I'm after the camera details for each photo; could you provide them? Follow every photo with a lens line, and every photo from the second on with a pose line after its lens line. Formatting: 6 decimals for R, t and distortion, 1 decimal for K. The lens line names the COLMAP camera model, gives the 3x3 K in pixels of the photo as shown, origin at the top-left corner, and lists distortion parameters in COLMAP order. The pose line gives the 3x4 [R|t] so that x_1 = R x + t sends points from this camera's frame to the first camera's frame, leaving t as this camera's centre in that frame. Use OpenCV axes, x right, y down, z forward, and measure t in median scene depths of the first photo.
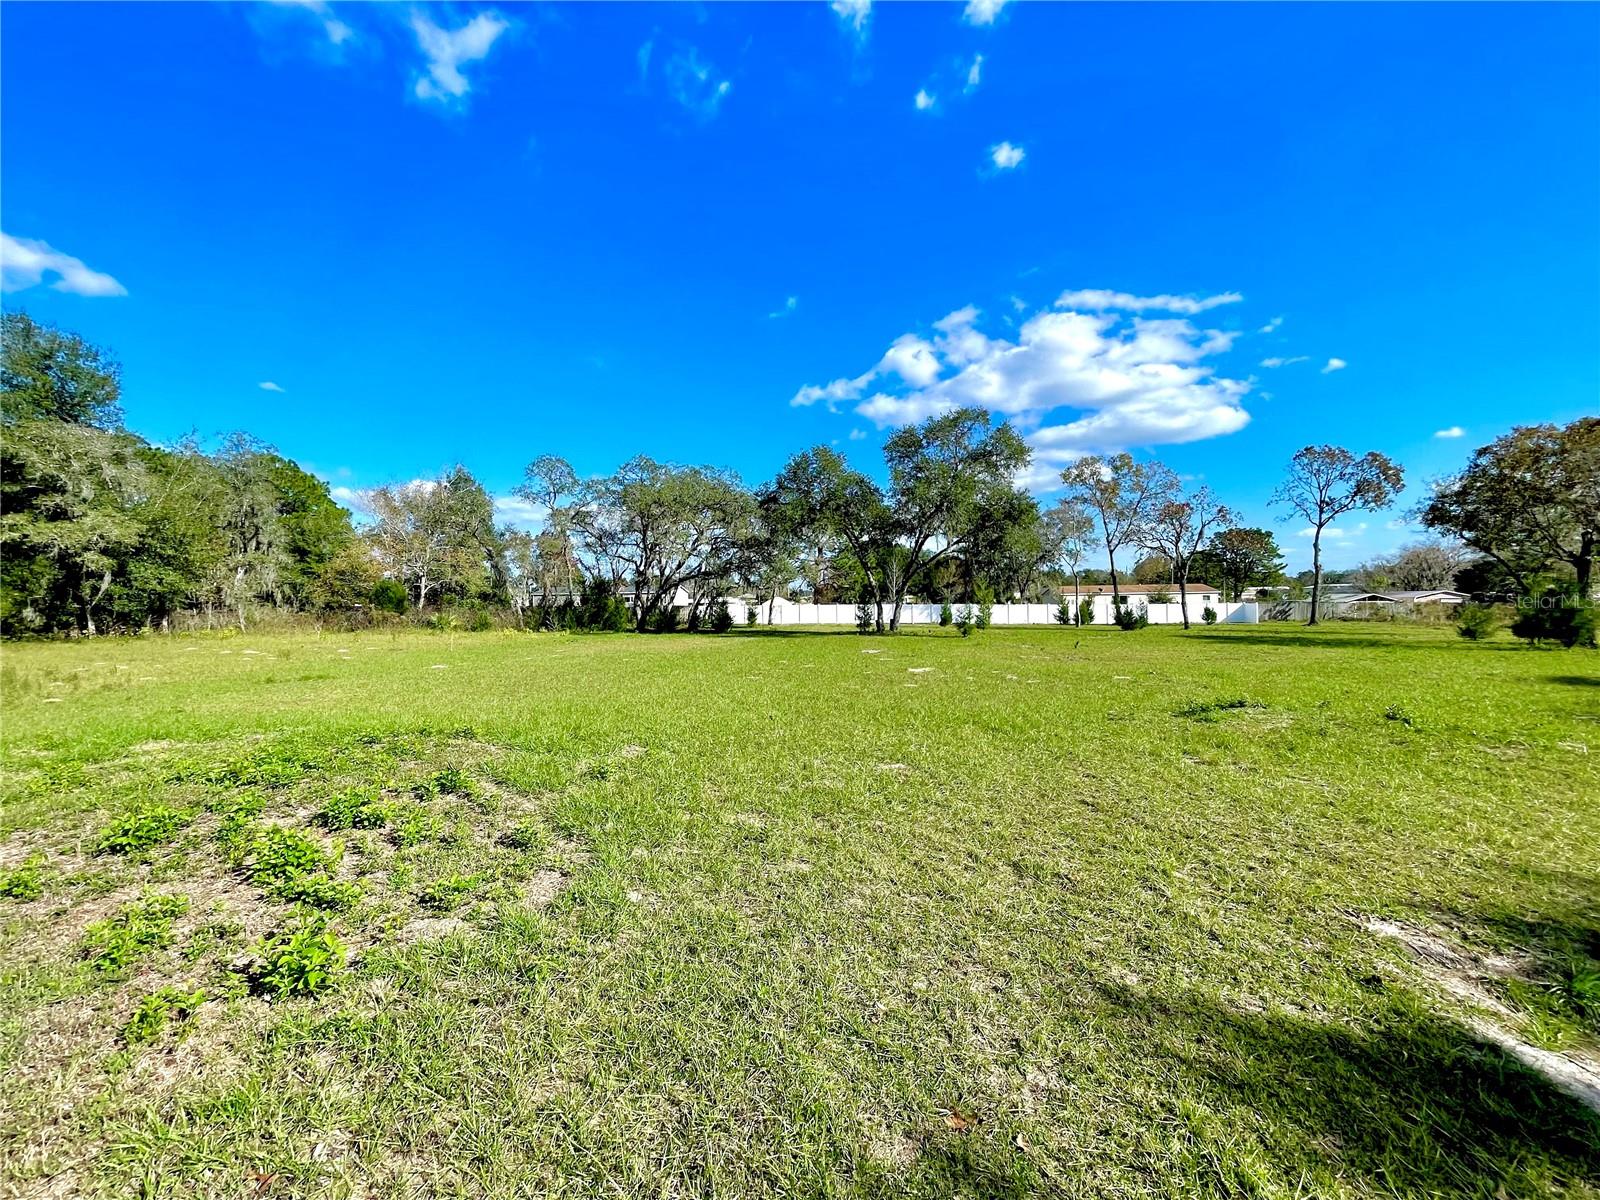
lens RADIAL K [[651.7, 0, 800.0], [0, 651.7, 600.0], [0, 0, 1]] dist [0.000415, 0.000670]
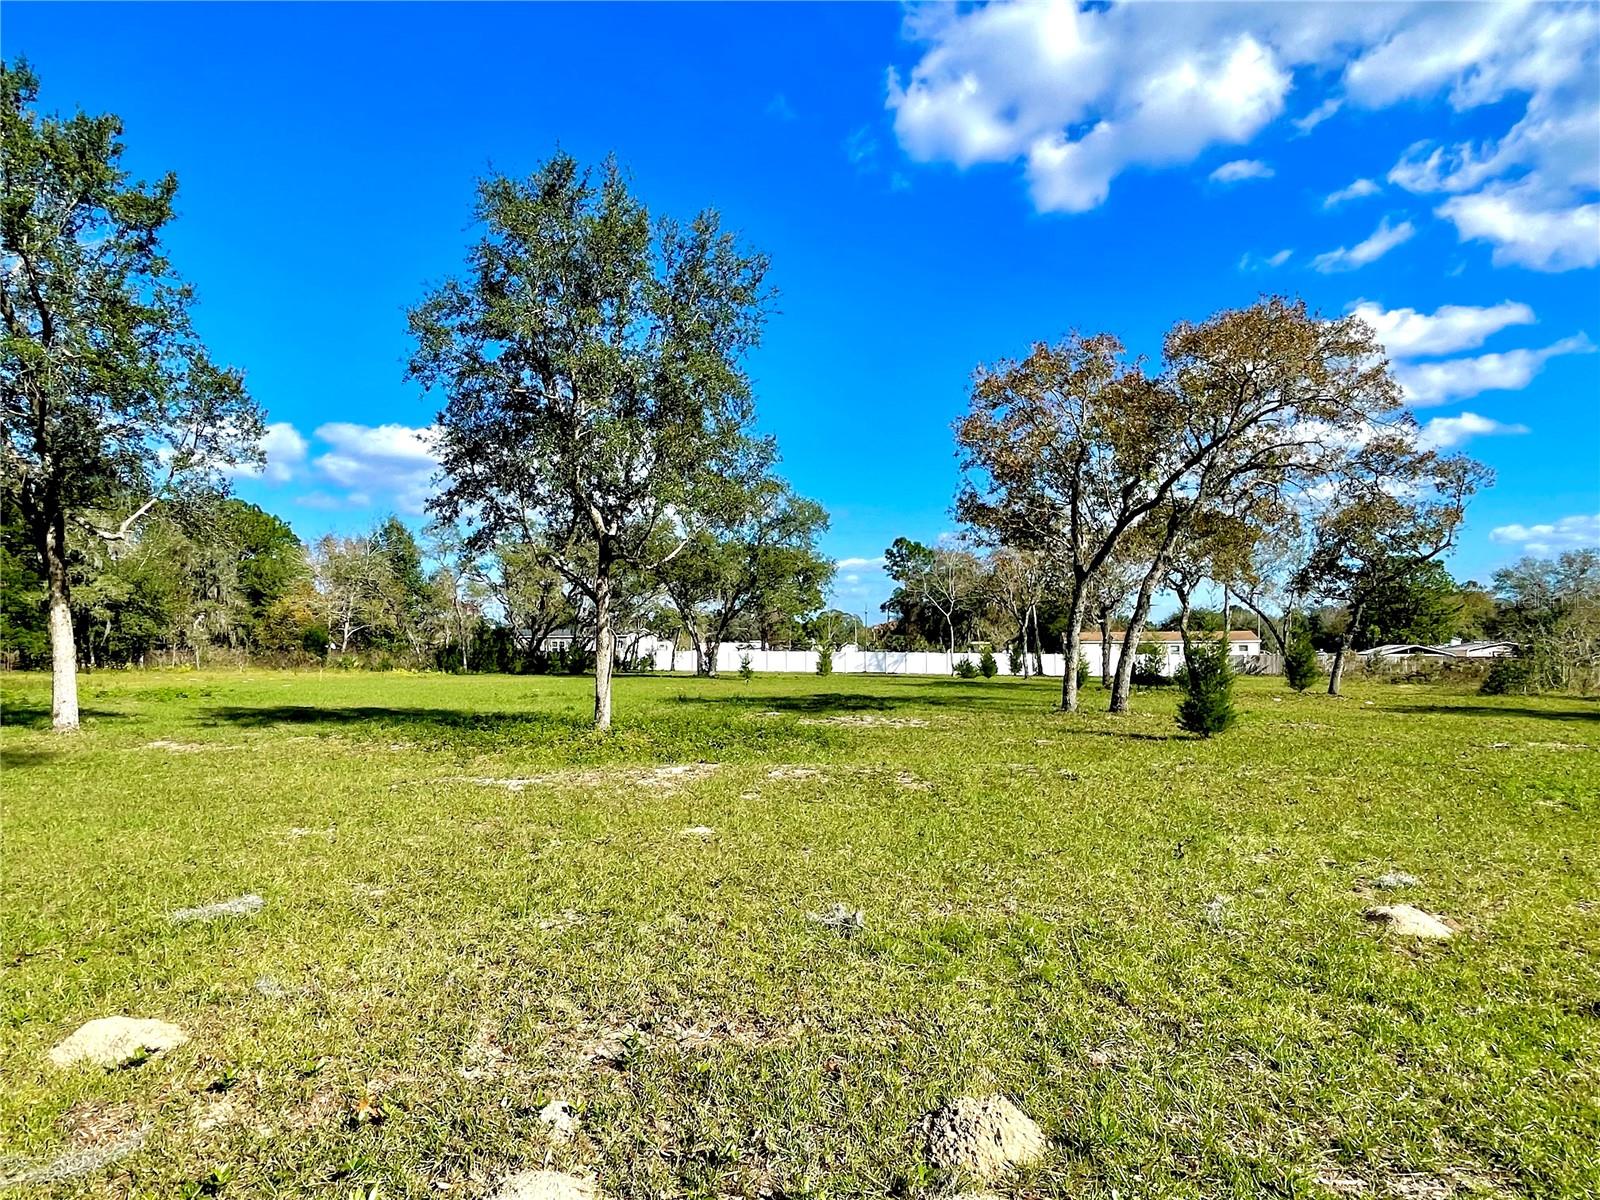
lens RADIAL K [[867.1, 0, 800.0], [0, 867.1, 600.0], [0, 0, 1]] dist [-0.020823, -0.002358]
pose [[0.993815, 0.003257, -0.110997, 0.495464], [-0.009162, 0.998567, -0.052733, -0.004449], [0.110666, 0.053423, 0.992421, -0.528434]]
